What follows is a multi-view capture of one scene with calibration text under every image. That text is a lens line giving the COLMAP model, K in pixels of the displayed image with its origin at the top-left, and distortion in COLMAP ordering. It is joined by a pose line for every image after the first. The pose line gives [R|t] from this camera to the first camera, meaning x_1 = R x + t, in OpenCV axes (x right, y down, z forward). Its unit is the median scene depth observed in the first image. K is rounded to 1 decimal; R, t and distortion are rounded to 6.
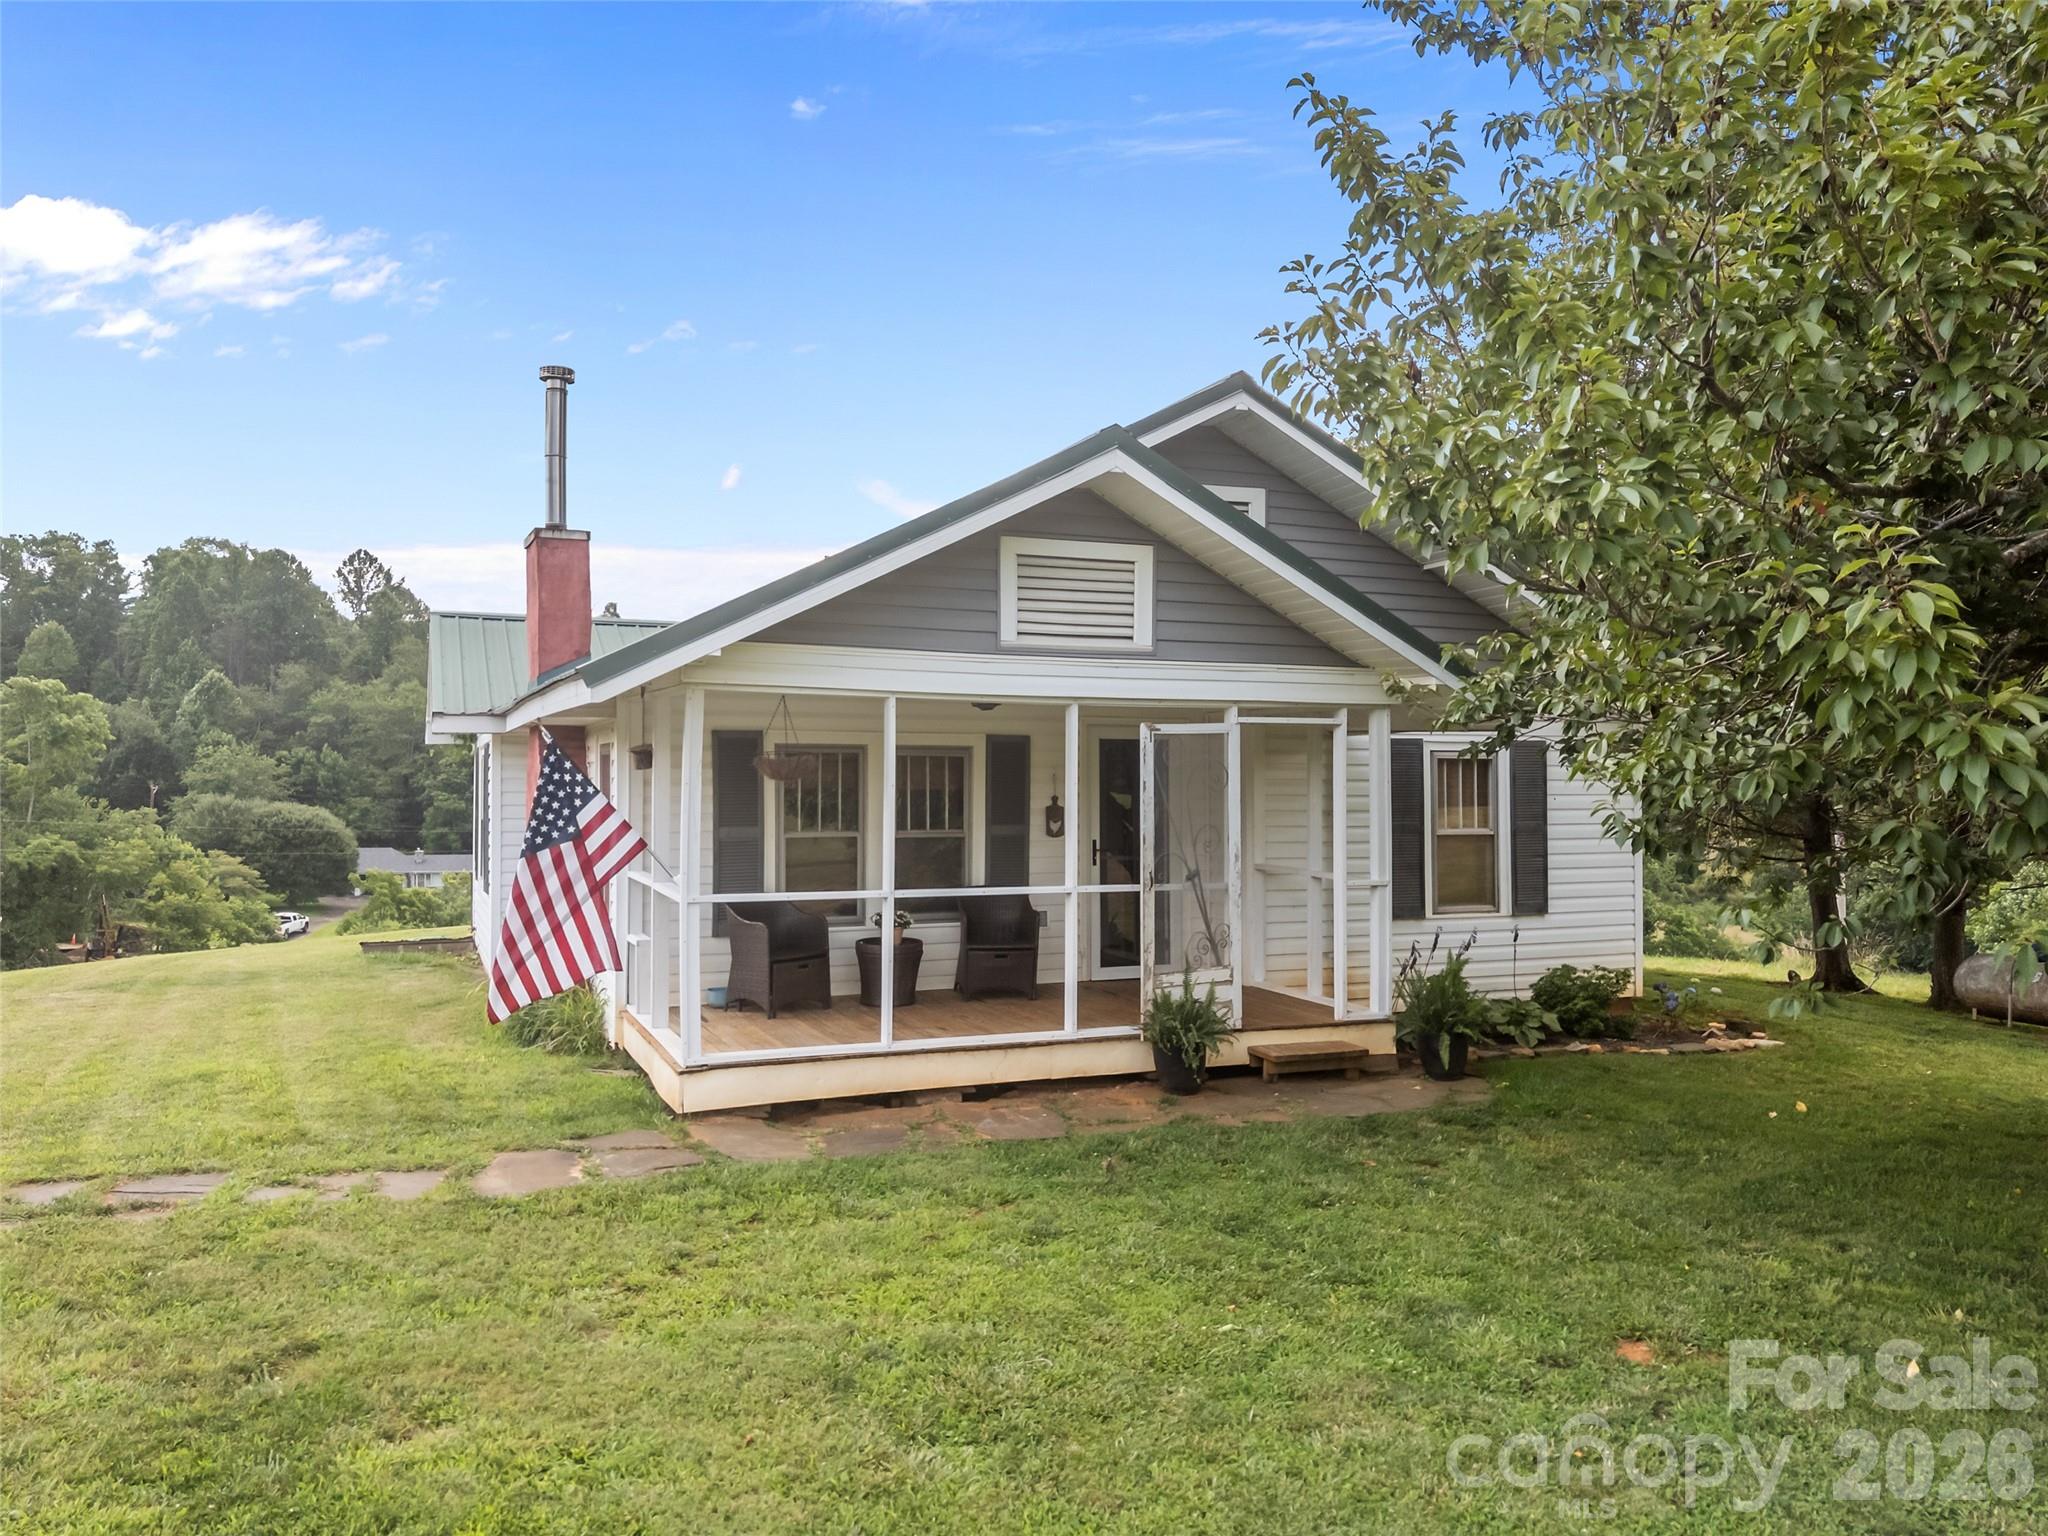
lens RADIAL K [[1498.6, 0, 1017.4], [0, 1498.6, 782.3], [0, 0, 1]] dist [0.060976, -0.055803]
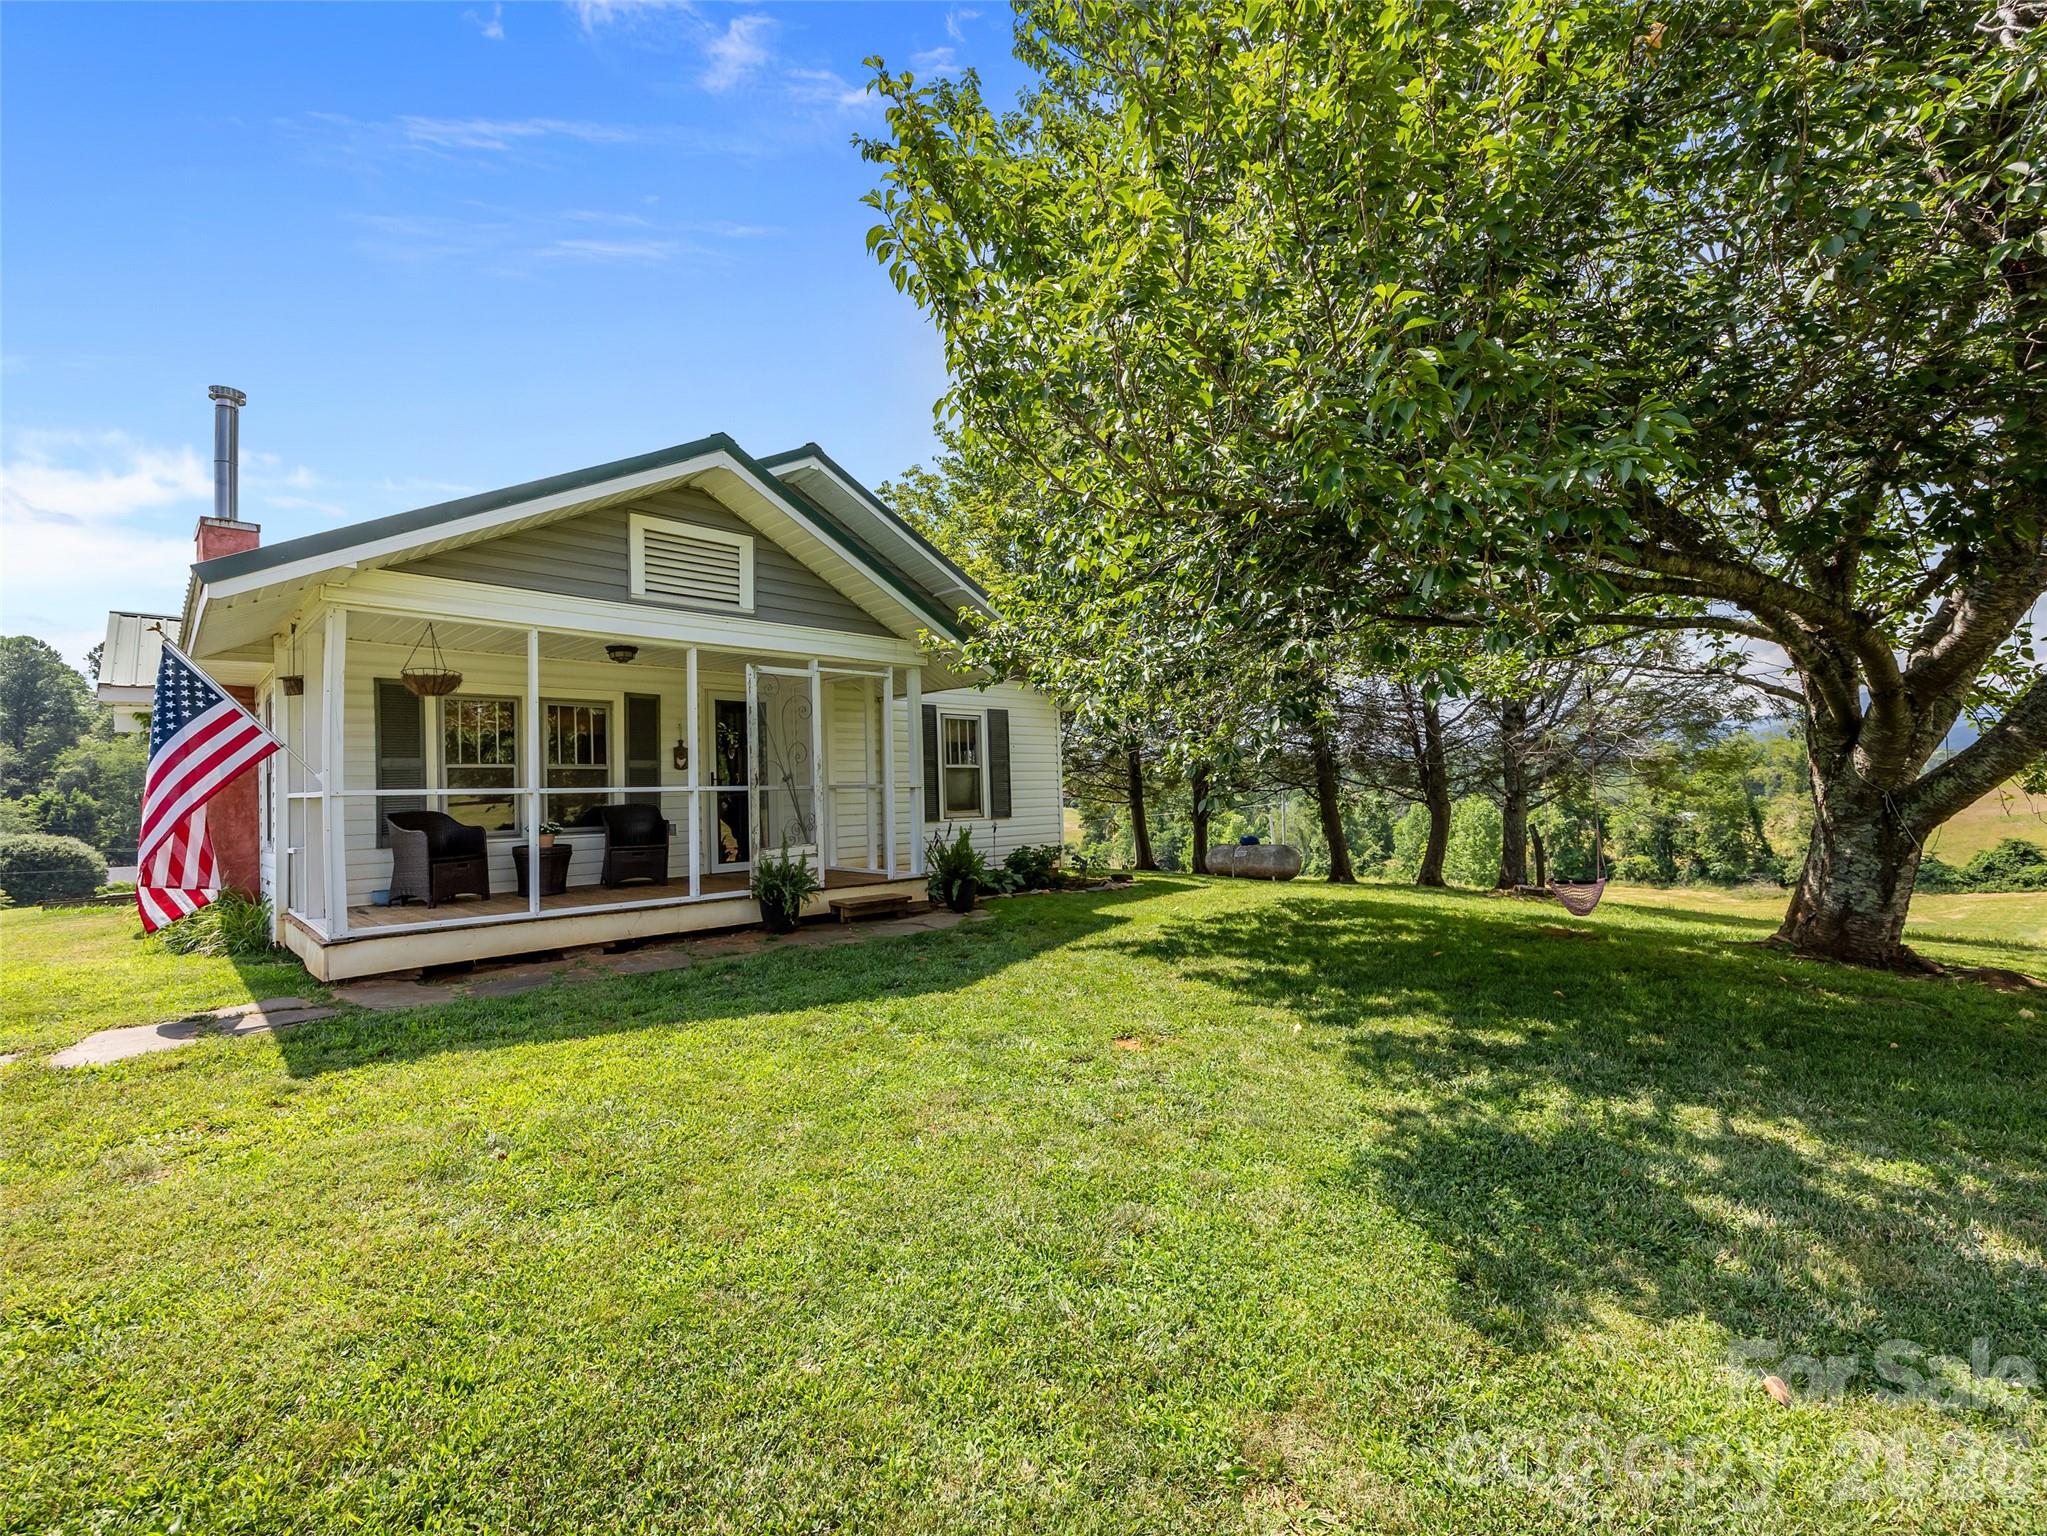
lens RADIAL K [[883.1, 0, 1029.1], [0, 883.1, 776.4], [0, 0, 1]] dist [0.000902, -0.000397]
pose [[0.922639, -0.015800, 0.385341, 0.008977], [0.025374, 0.999482, -0.019772, 0.081808], [-0.384829, 0.028020, 0.922562, 0.162237]]
